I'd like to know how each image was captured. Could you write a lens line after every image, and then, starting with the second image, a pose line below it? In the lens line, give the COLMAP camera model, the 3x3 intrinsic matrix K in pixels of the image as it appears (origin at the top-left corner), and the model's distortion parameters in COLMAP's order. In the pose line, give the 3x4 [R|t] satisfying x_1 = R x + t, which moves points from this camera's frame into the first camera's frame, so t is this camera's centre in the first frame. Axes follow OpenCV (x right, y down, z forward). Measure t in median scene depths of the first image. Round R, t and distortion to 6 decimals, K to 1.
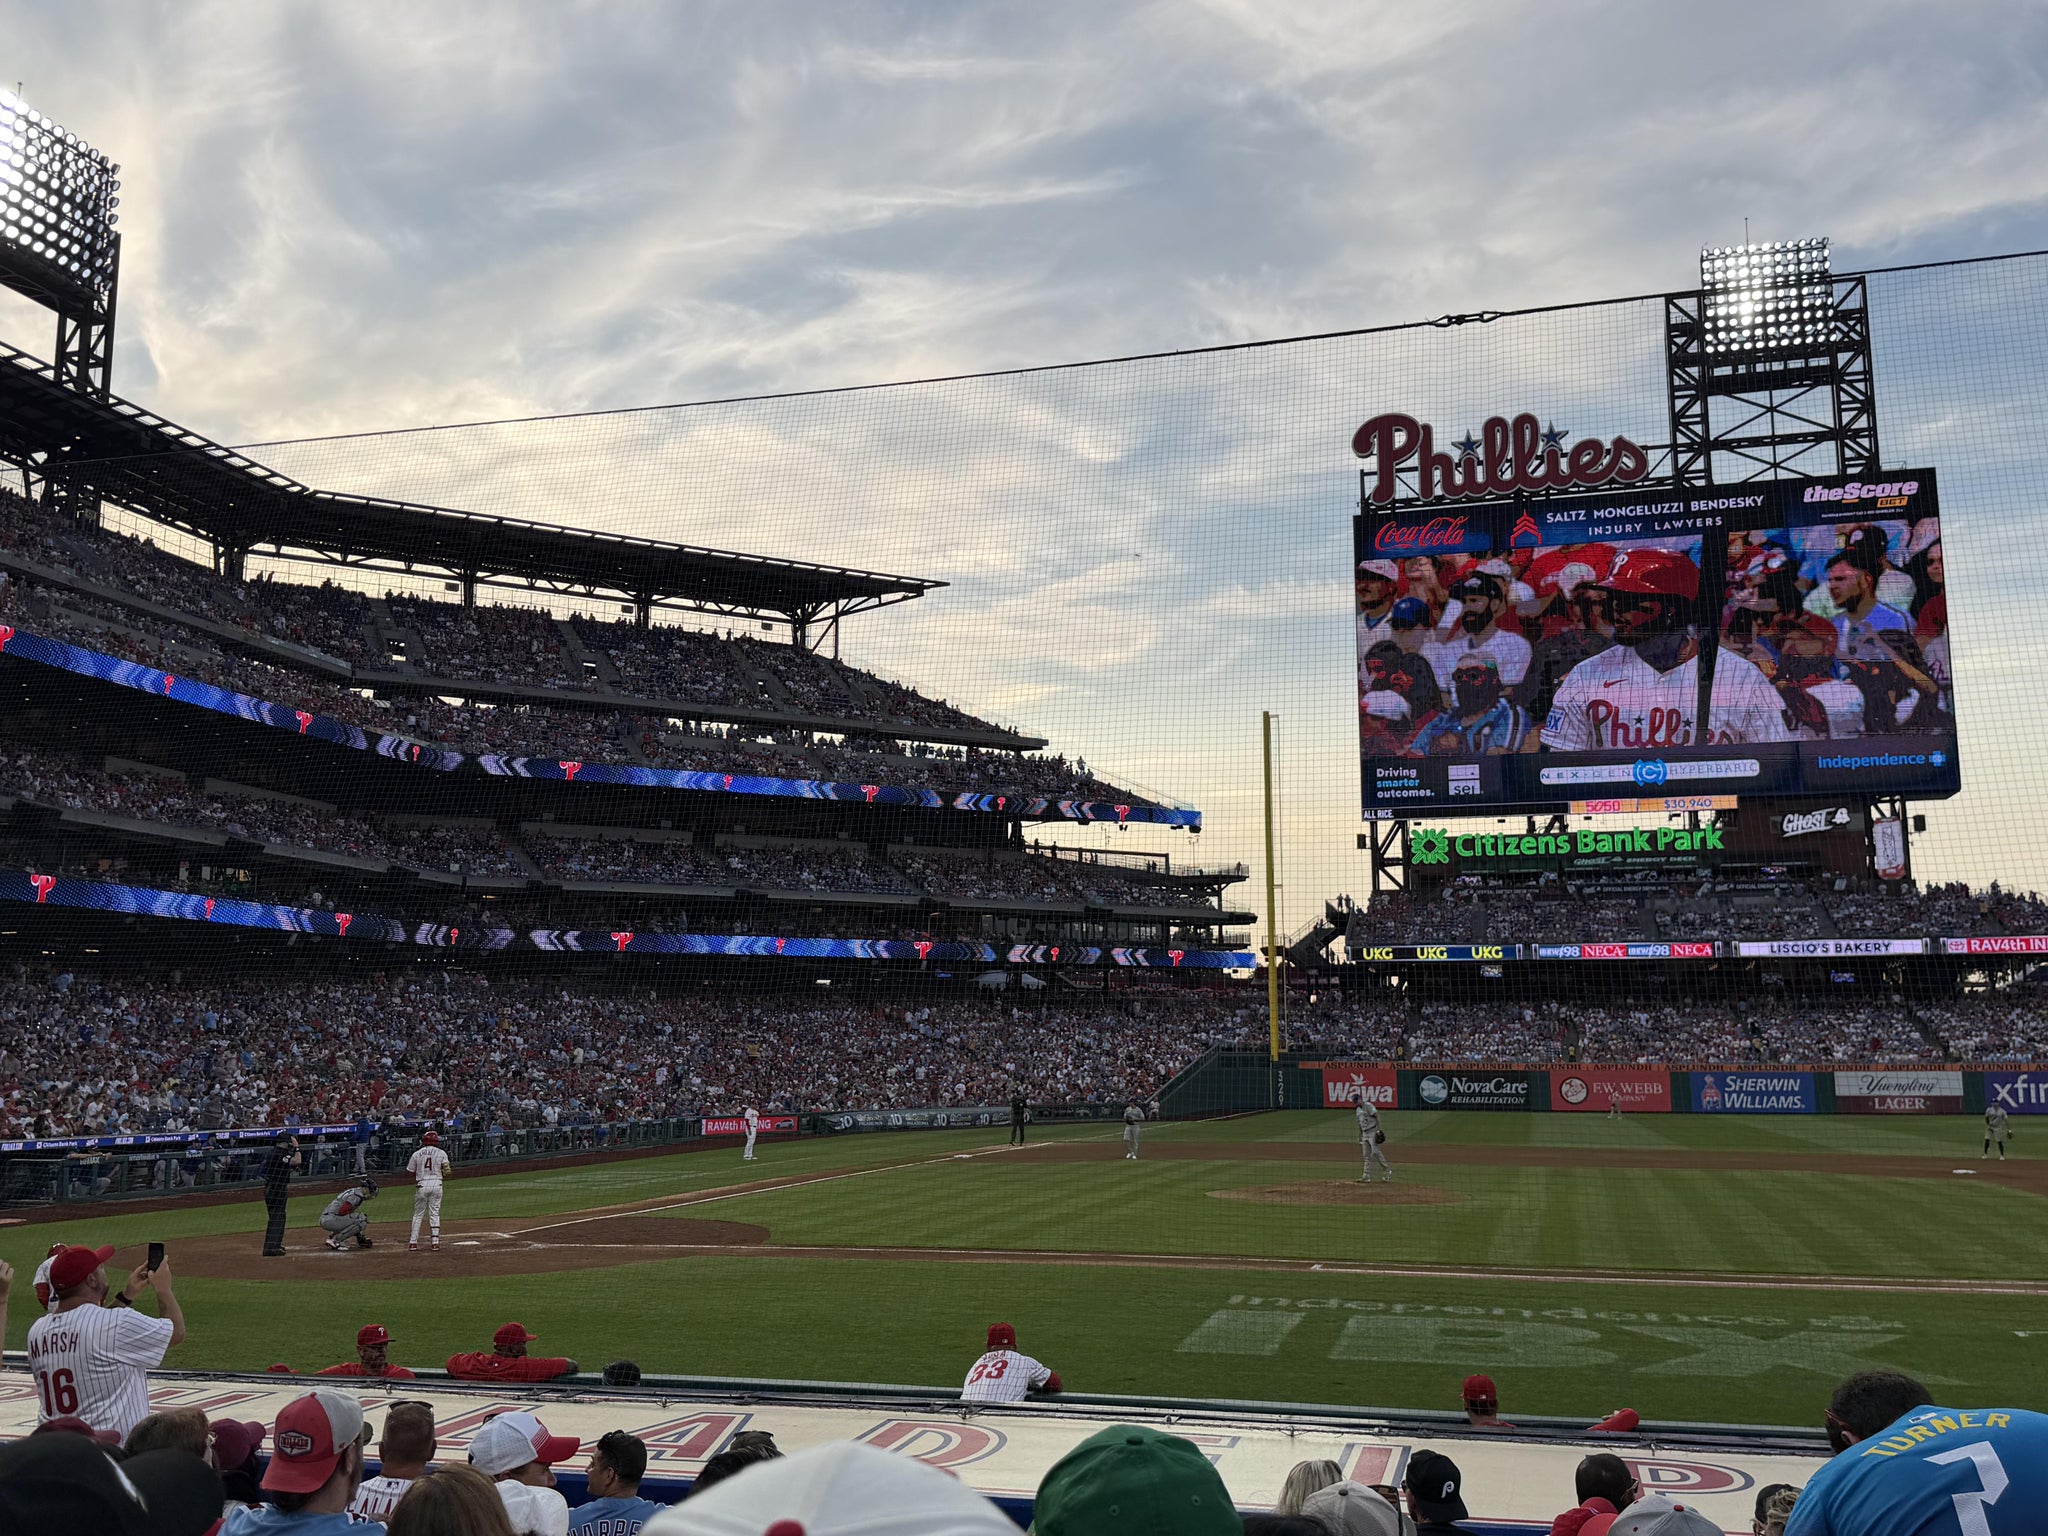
lens RADIAL K [[1839.2, 0, 1018.4], [0, 1839.2, 780.6], [0, 0, 1]] dist [0.202447, -0.463156]
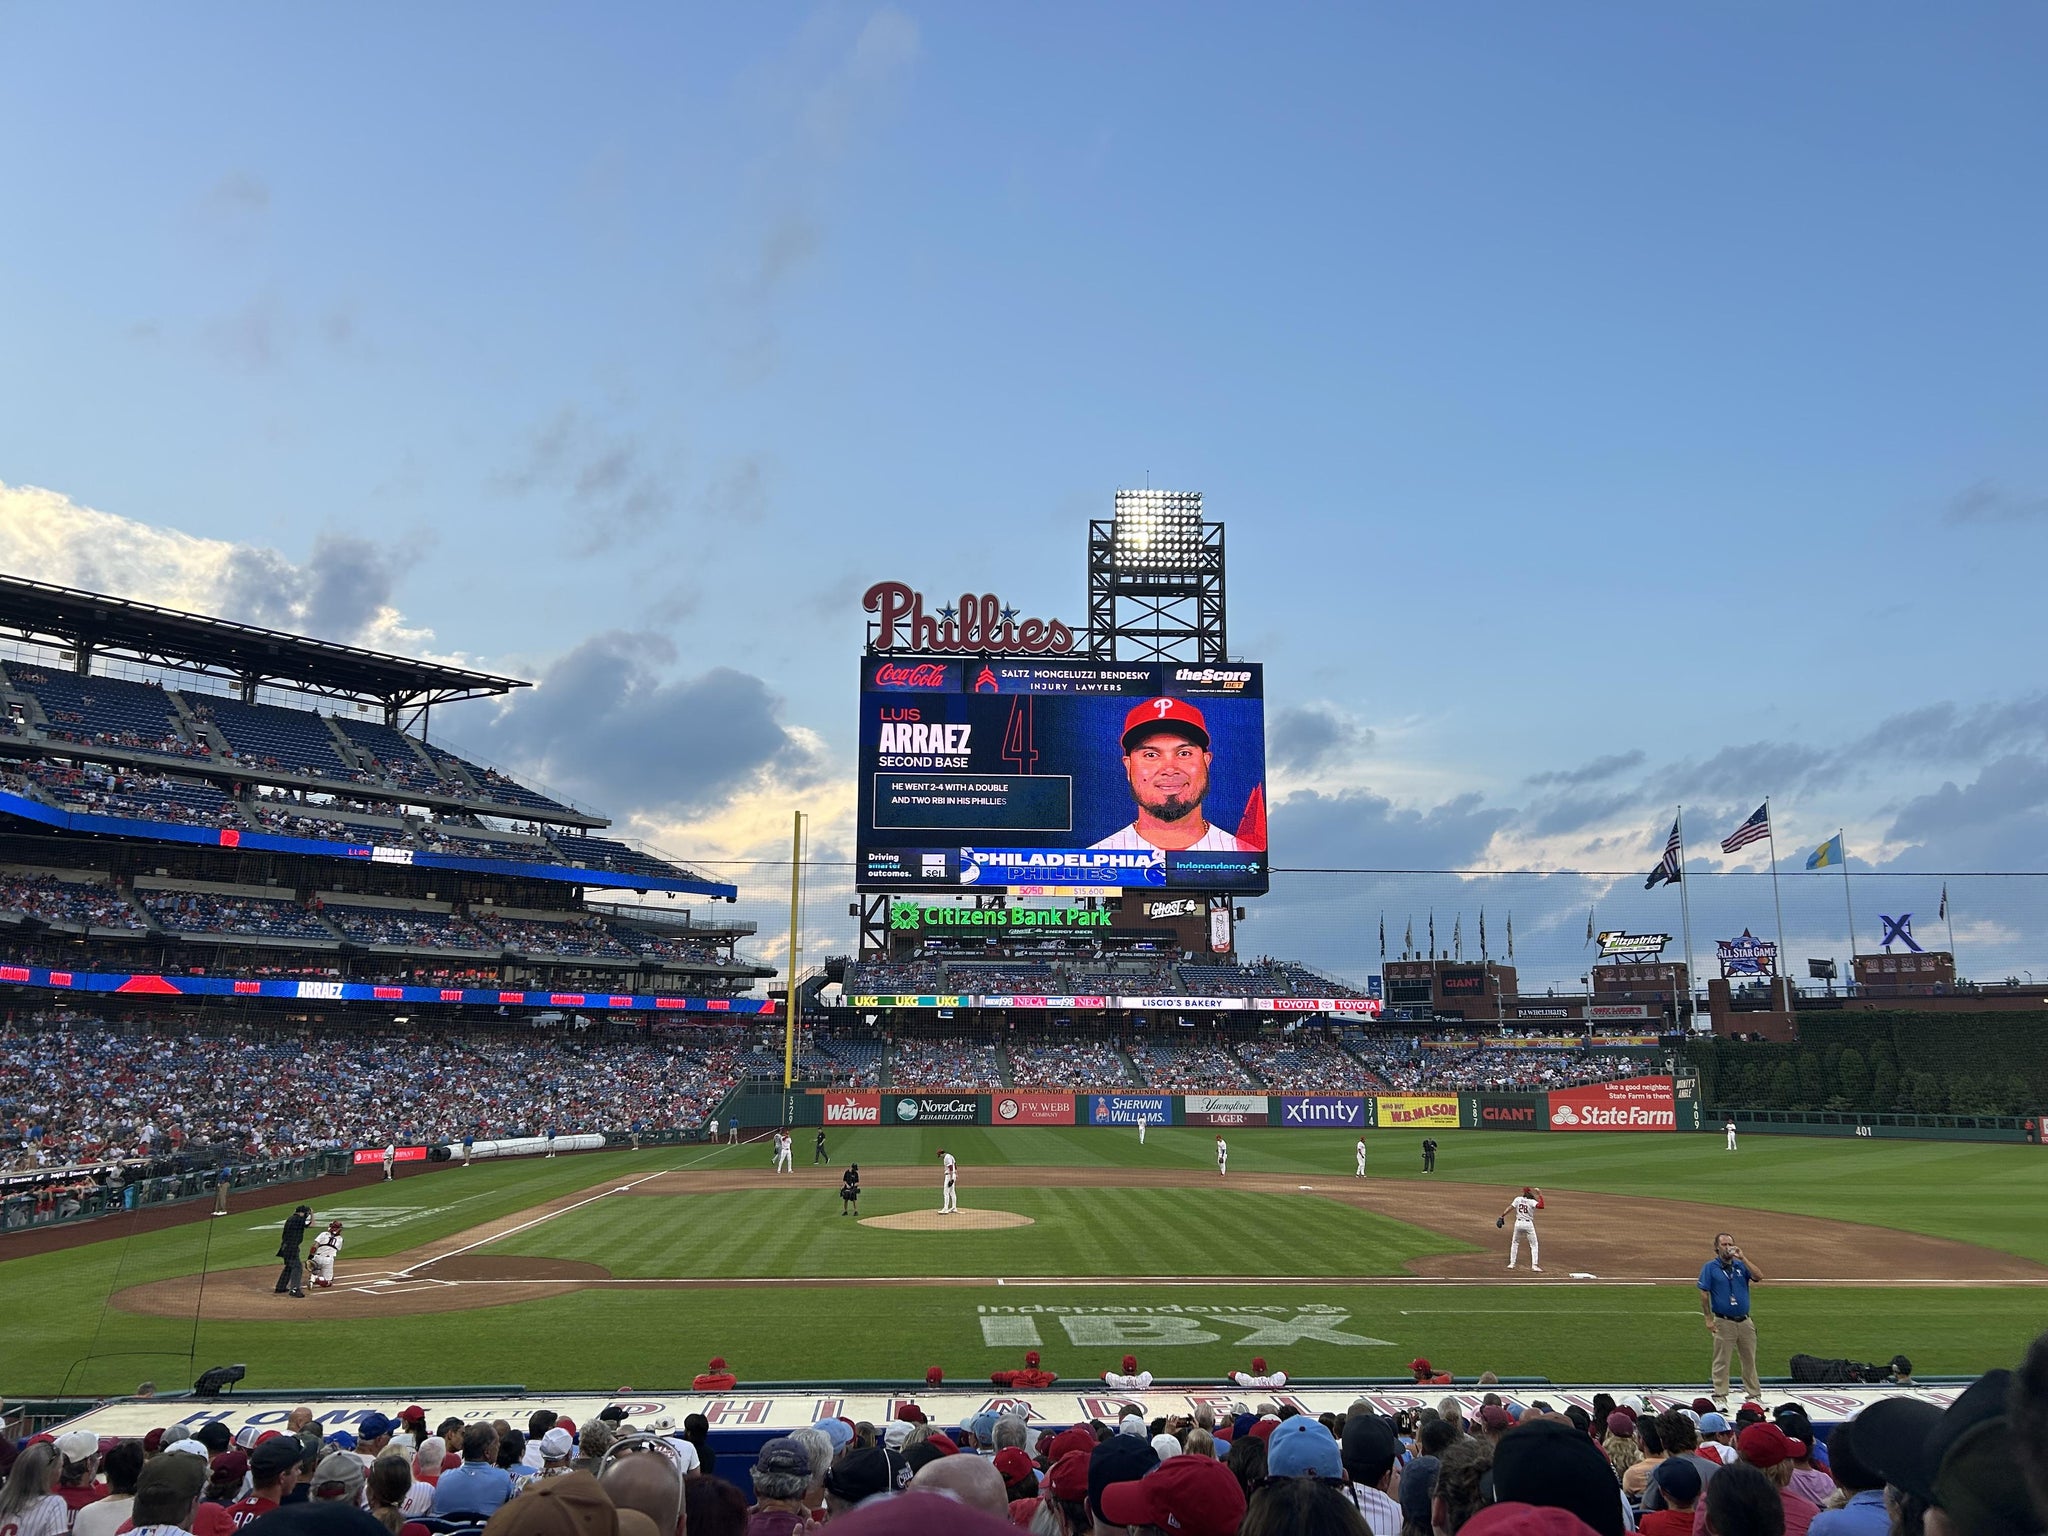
lens RADIAL K [[1536.0, 0, 1018.3], [0, 1536.0, 760.9], [0, 0, 1]] dist [0.110464, -0.185387]
pose [[0.947471, 0.068281, 0.312470, -0.047581], [-0.054410, 0.997116, -0.052906, -0.020297], [-0.315181, 0.033125, 0.948453, -0.049492]]
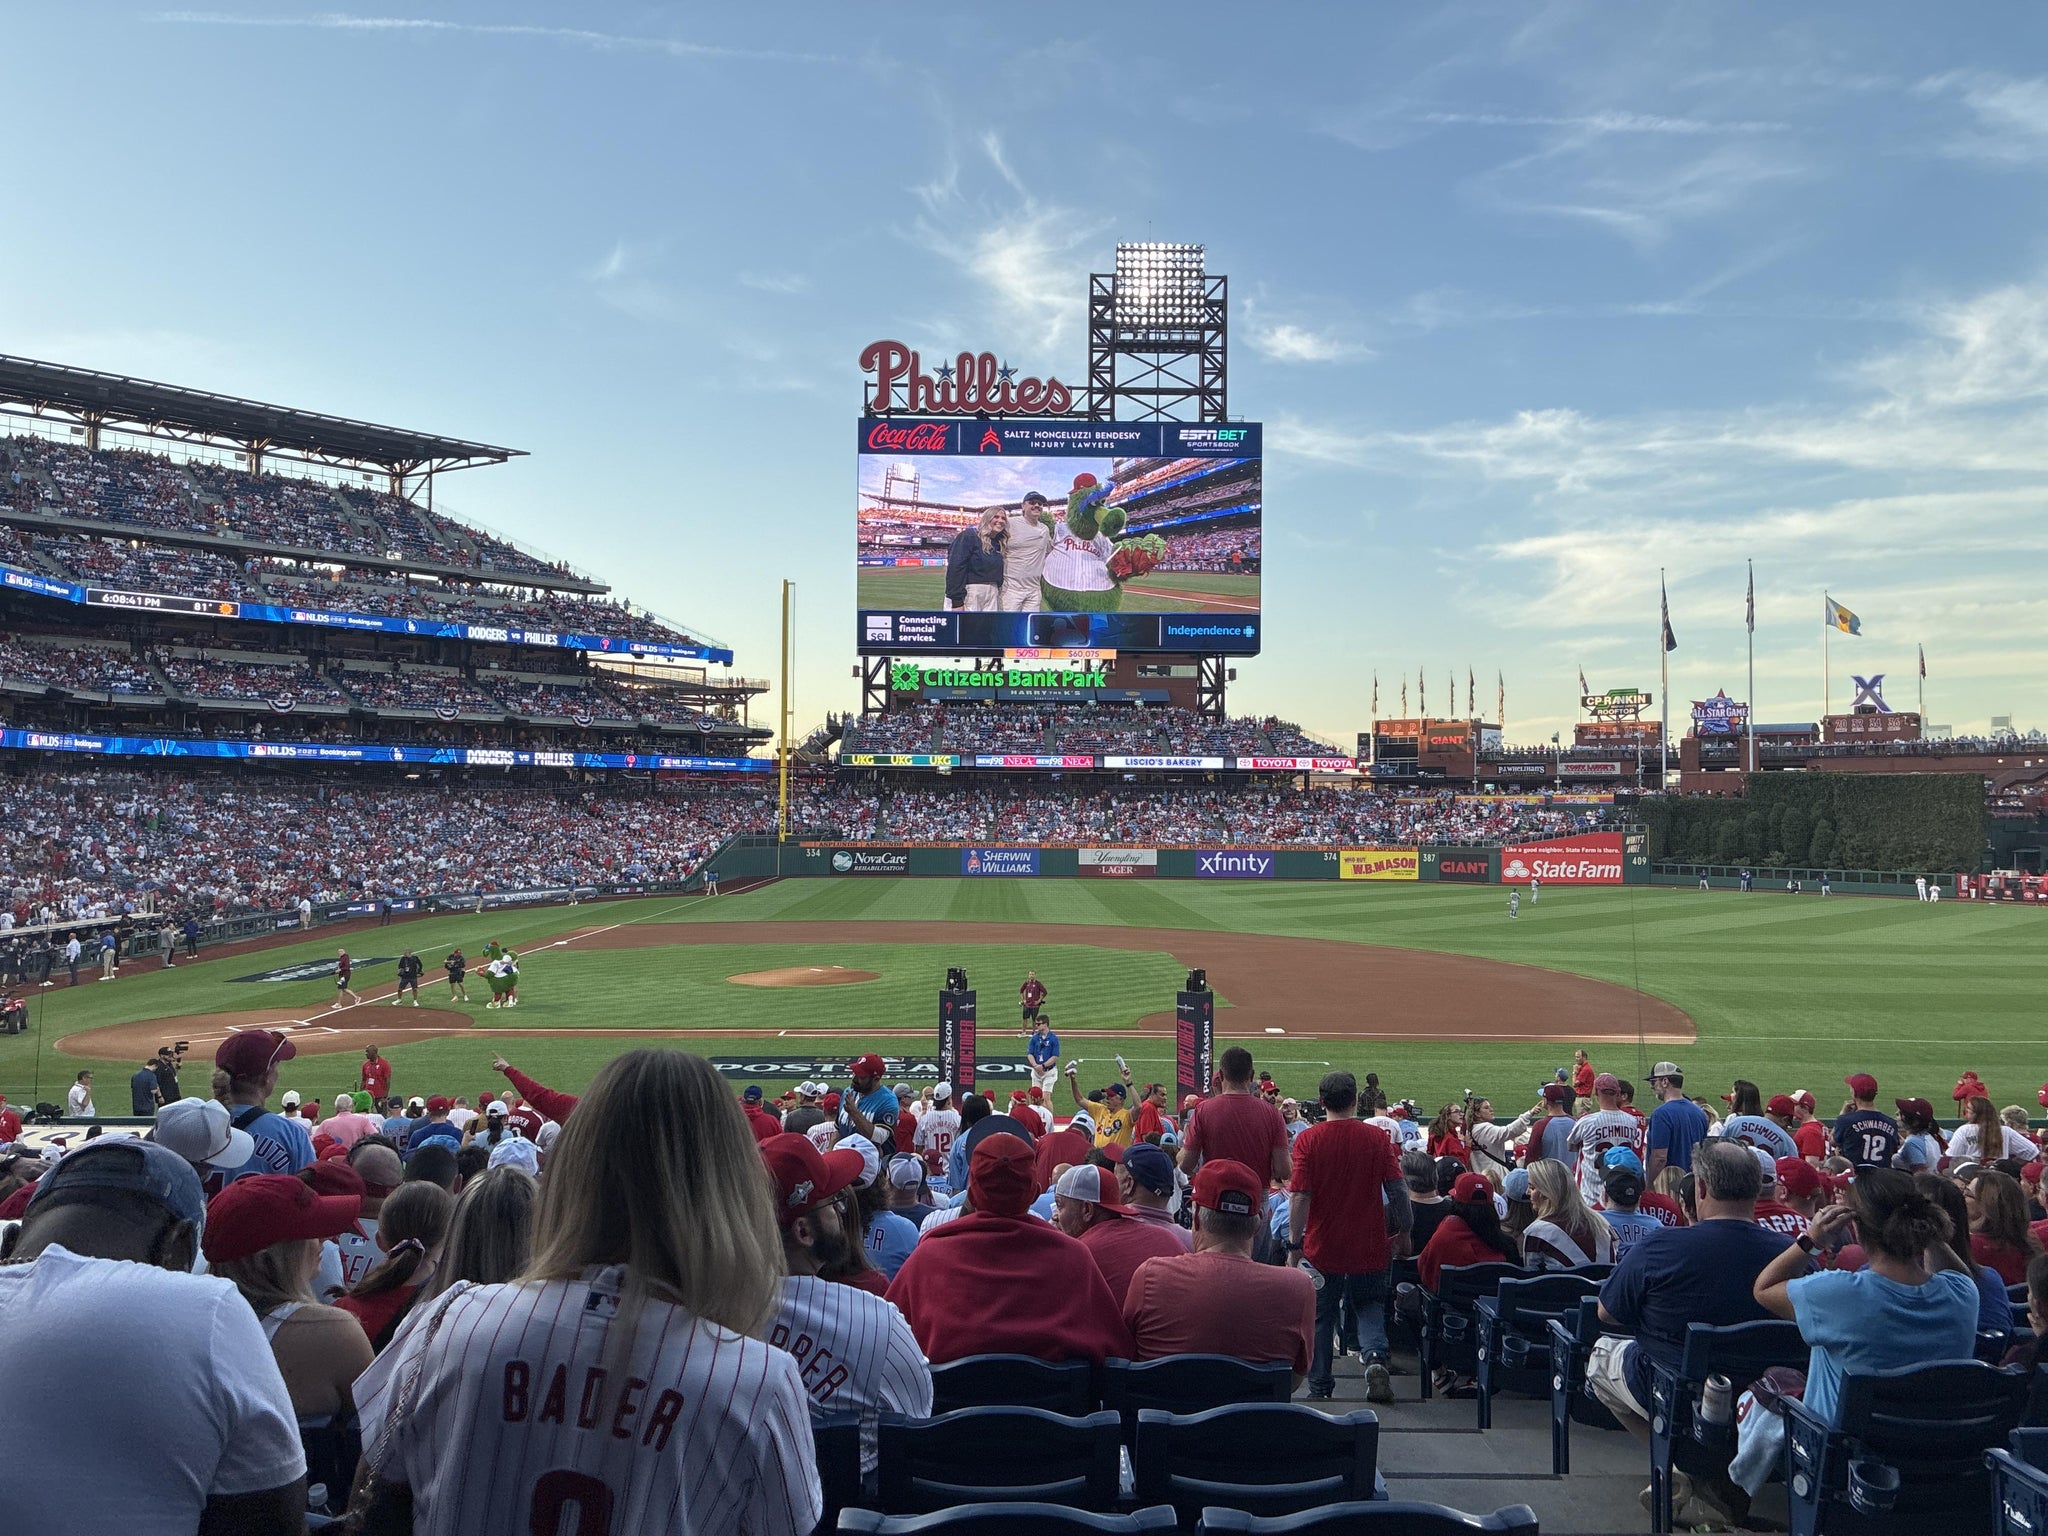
lens RADIAL K [[1559.7, 0, 1031.7], [0, 1559.7, 759.7], [0, 0, 1]] dist [0.040900, -0.043763]
pose [[0.957909, 0.018058, 0.286505, -0.011983], [-0.053080, 0.991953, 0.114947, -0.039948], [-0.282124, -0.125316, 0.951158, -0.103215]]
